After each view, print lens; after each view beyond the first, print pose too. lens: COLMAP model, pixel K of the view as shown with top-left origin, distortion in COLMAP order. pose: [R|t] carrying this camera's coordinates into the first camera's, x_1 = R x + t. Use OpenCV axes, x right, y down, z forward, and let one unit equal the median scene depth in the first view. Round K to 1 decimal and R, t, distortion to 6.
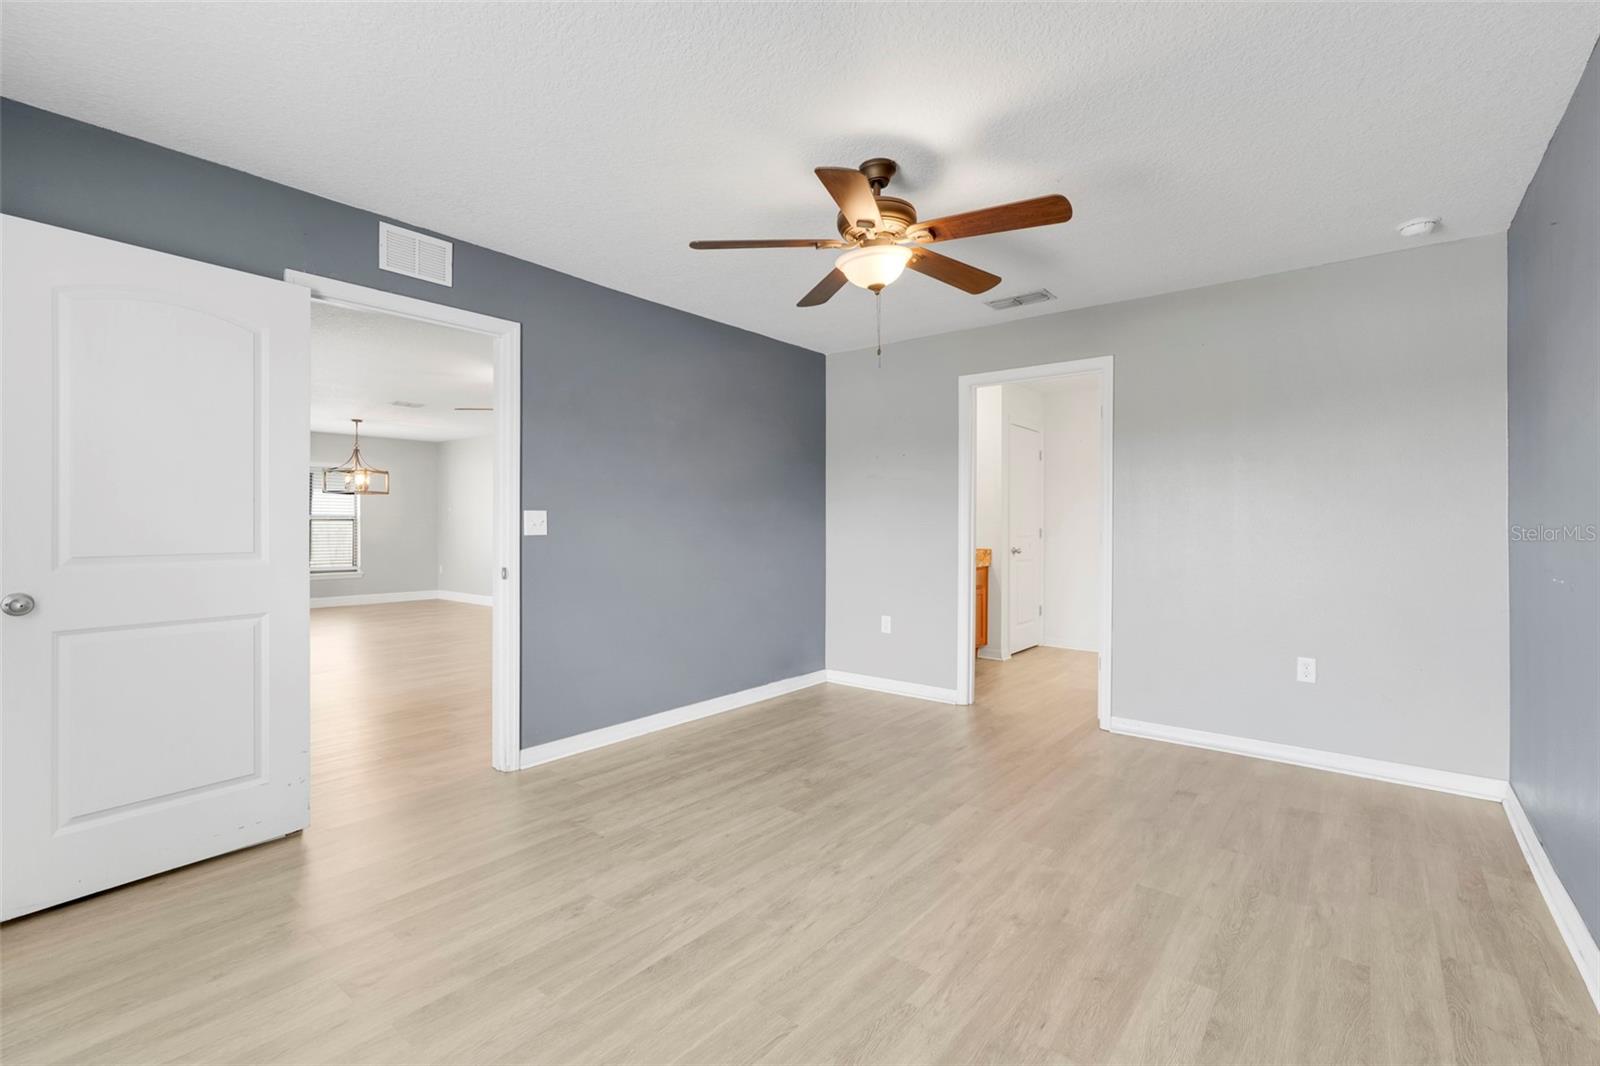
lens RADIAL K [[705.4, 0, 795.8], [0, 705.4, 530.1], [0, 0, 1]] dist [-0.005434, 0.000940]
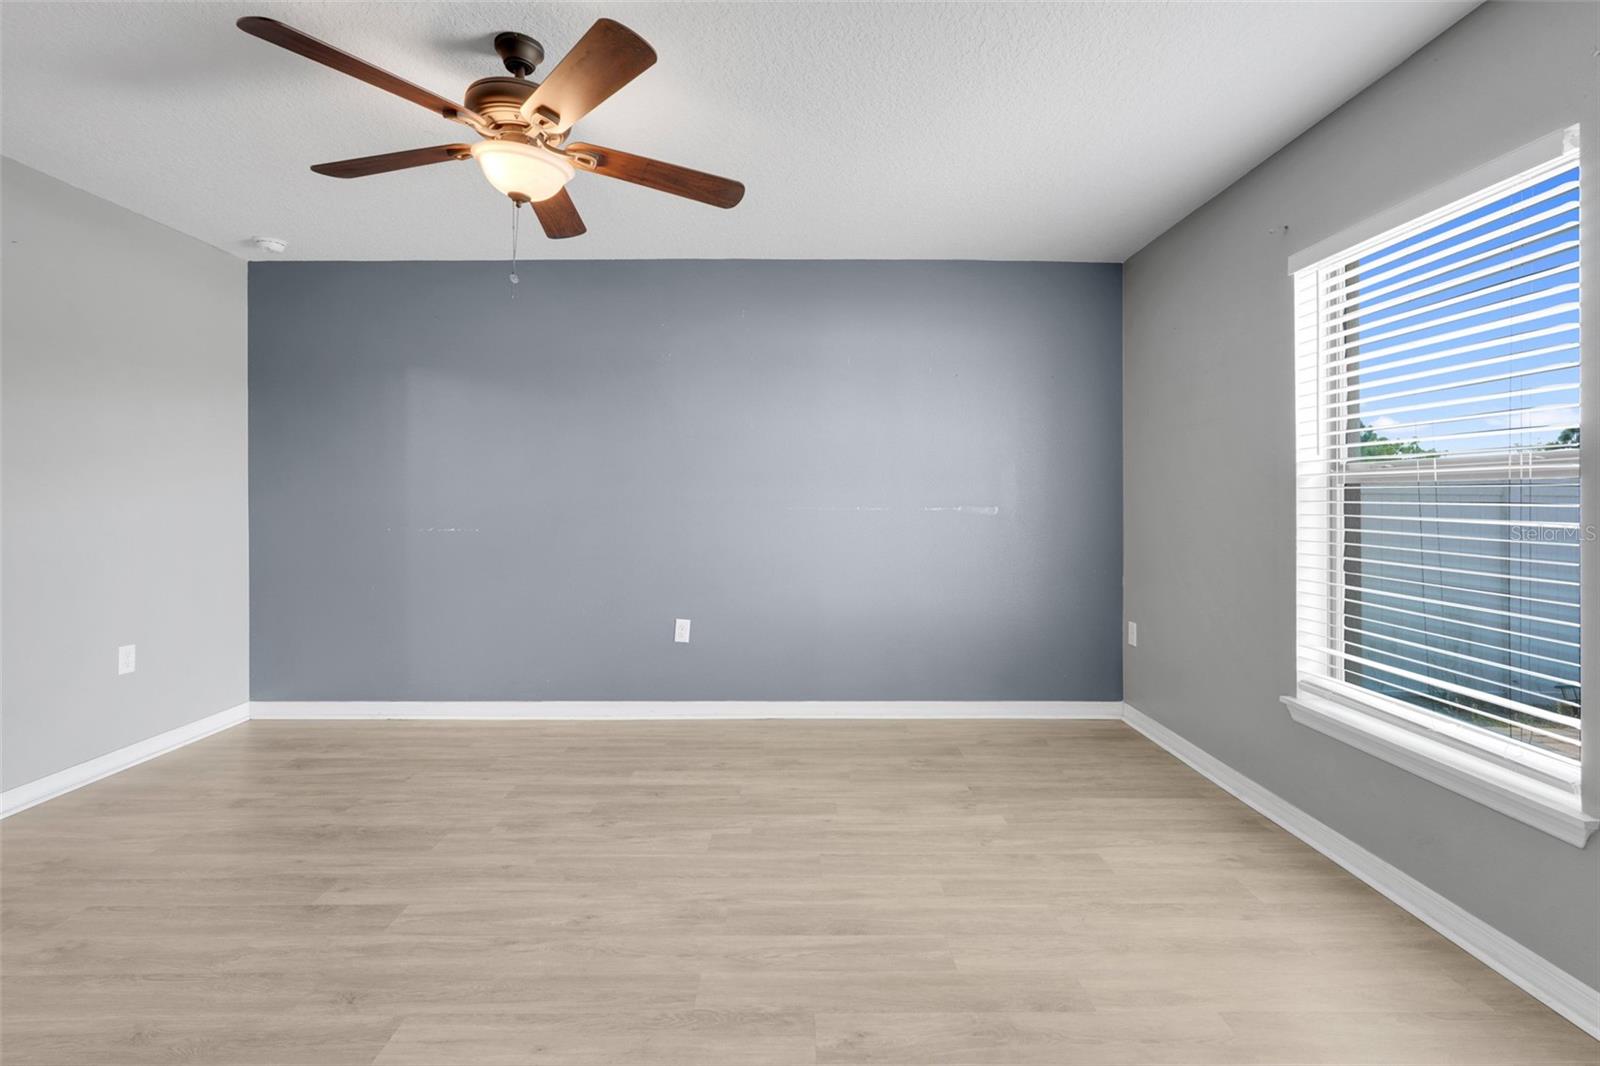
lens RADIAL K [[705.4, 0, 795.8], [0, 705.4, 530.1], [0, 0, 1]] dist [-0.005434, 0.000940]
pose [[-0.621955, -0.038405, 0.782110, -0.800632], [0.002927, 0.998676, 0.051366, -0.010833], [-0.783047, 0.034236, -0.621019, 1.453028]]
